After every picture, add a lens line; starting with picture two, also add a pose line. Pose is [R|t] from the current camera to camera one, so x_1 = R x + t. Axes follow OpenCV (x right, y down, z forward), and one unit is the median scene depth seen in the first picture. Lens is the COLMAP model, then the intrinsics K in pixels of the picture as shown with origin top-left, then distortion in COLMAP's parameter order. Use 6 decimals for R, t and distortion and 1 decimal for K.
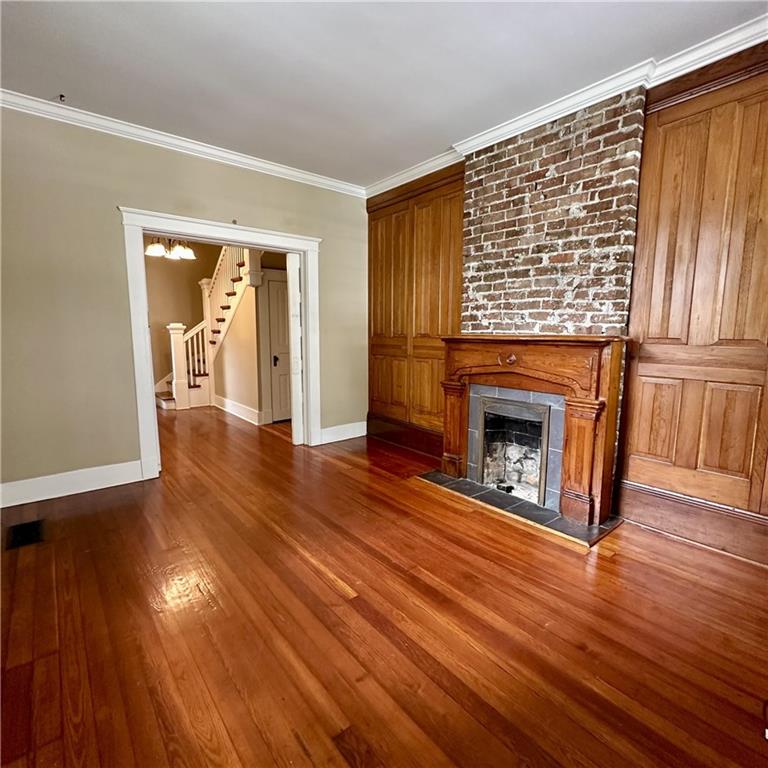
lens RADIAL K [[409.4, 0, 384.0], [0, 409.4, 384.0], [0, 0, 1]] dist [-0.001109, 0.000212]
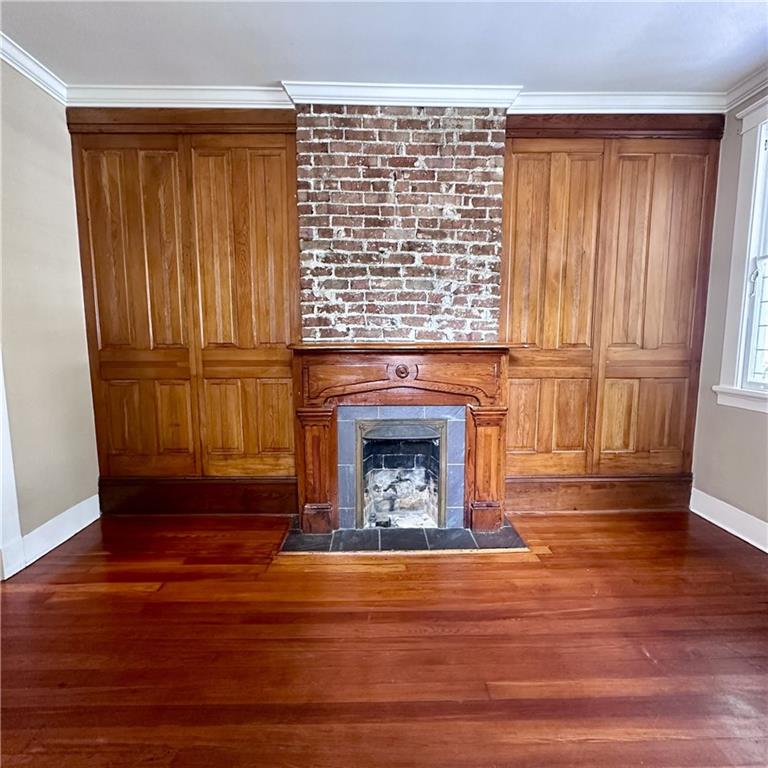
lens RADIAL K [[409.4, 0, 384.0], [0, 409.4, 384.0], [0, 0, 1]] dist [-0.001109, 0.000212]
pose [[0.619445, -0.094905, 0.779282, -0.358372], [0.106303, 0.993663, 0.036514, -0.066683], [-0.777809, 0.060221, 0.625609, 0.477468]]
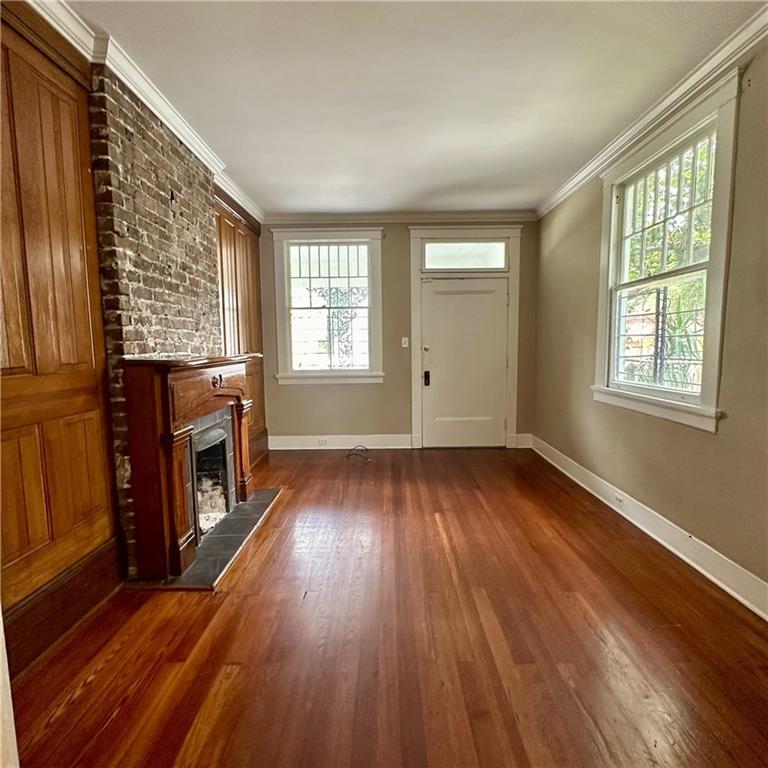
lens RADIAL K [[409.4, 0, 384.0], [0, 409.4, 384.0], [0, 0, 1]] dist [-0.001109, 0.000212]
pose [[-0.769189, -0.061307, 0.636074, -0.566562], [0.088735, 0.975497, 0.201326, -0.201962], [-0.632831, 0.211300, -0.744901, 1.390507]]
